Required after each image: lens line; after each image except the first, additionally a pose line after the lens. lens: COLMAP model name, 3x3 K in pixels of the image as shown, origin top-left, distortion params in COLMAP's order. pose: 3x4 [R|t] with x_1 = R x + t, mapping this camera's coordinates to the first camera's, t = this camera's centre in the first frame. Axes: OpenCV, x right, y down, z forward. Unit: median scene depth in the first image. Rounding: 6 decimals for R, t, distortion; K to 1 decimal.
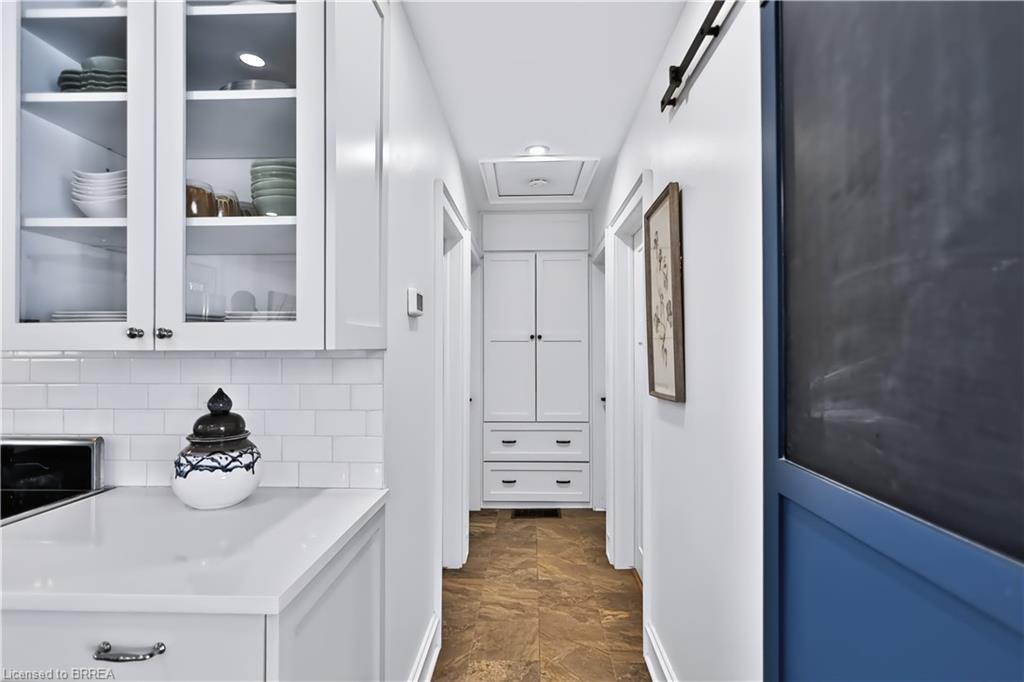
lens RADIAL K [[508.8, 0, 508.3], [0, 508.8, 341.7], [0, 0, 1]] dist [-0.001058, 0.000227]
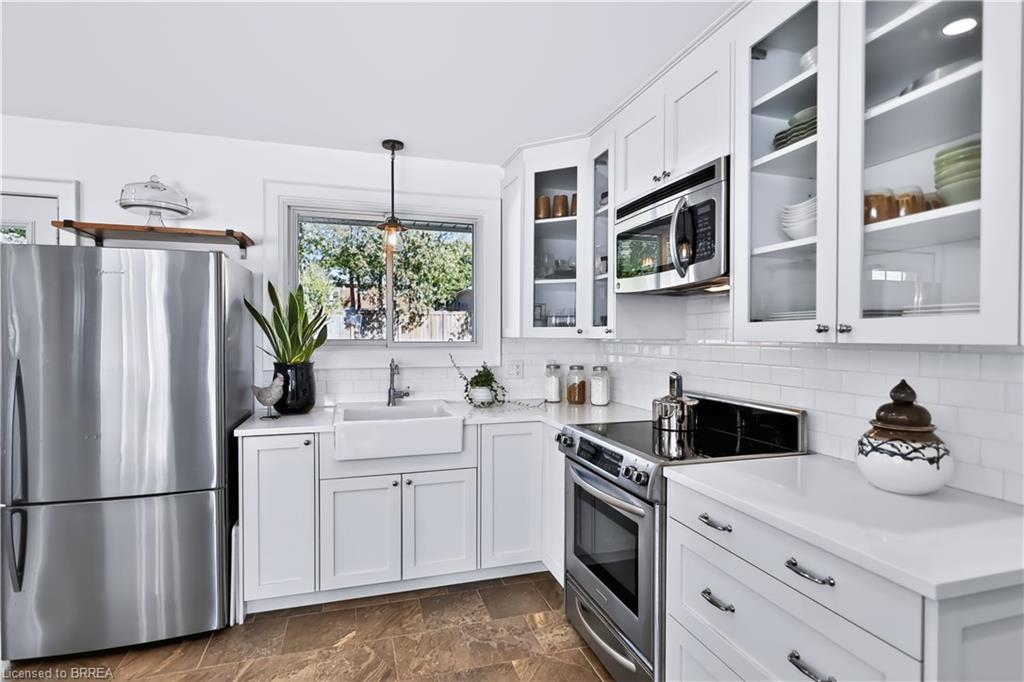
lens RADIAL K [[508.8, 0, 512.1], [0, 508.8, 340.6], [0, 0, 1]] dist [-0.001058, 0.000227]
pose [[0.325536, 0.010656, -0.945470, 0.166686], [0.007381, 0.999877, 0.013810, -0.008993], [0.945501, -0.011474, 0.325417, -0.100523]]
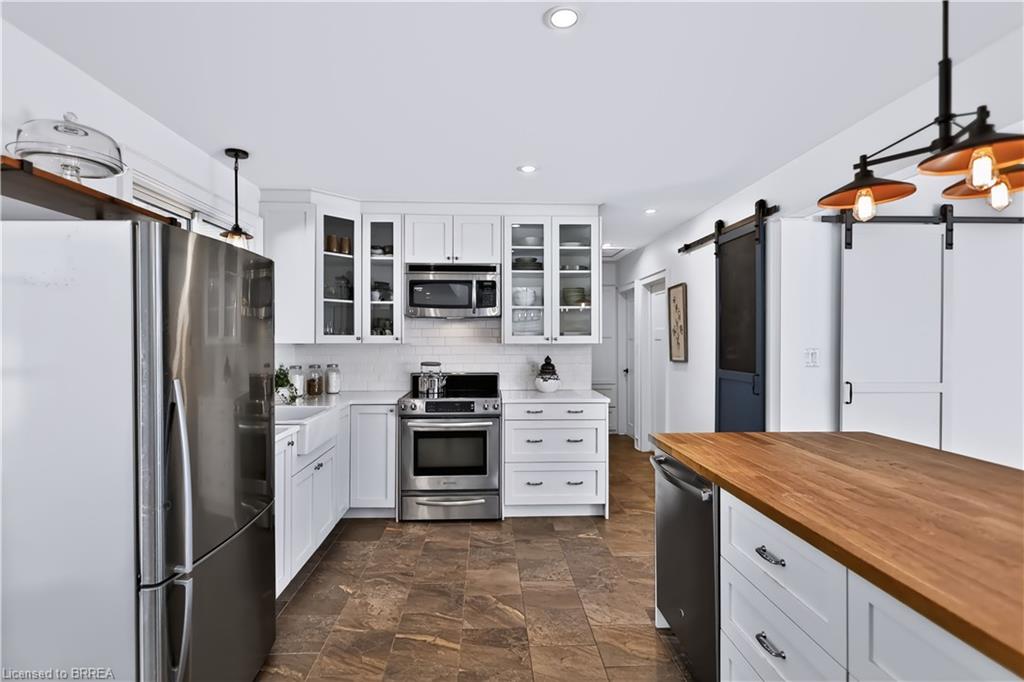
lens RADIAL K [[508.8, 0, 510.2], [0, 508.8, 338.6], [0, 0, 1]] dist [-0.001058, 0.000227]
pose [[0.996371, 0.001333, 0.085112, -1.152606], [-0.002025, 0.999966, 0.008054, -0.041267], [-0.085098, -0.008197, 0.996339, -2.276922]]
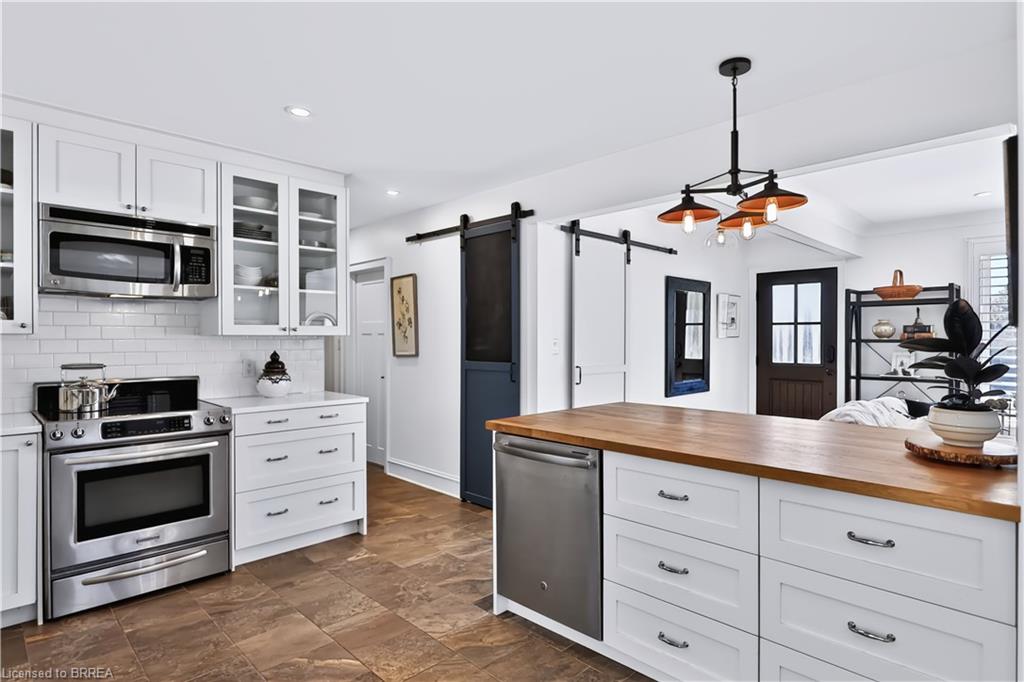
lens RADIAL K [[544.6, 0, 562.3], [0, 544.6, 338.7], [0, 0, 1]] dist [-0.012188, 0.004849]
pose [[0.647241, 0.000777, 0.762285, -1.815903], [-0.005775, 0.999976, 0.003884, 0.015319], [-0.762263, -0.006916, 0.647230, -1.929907]]
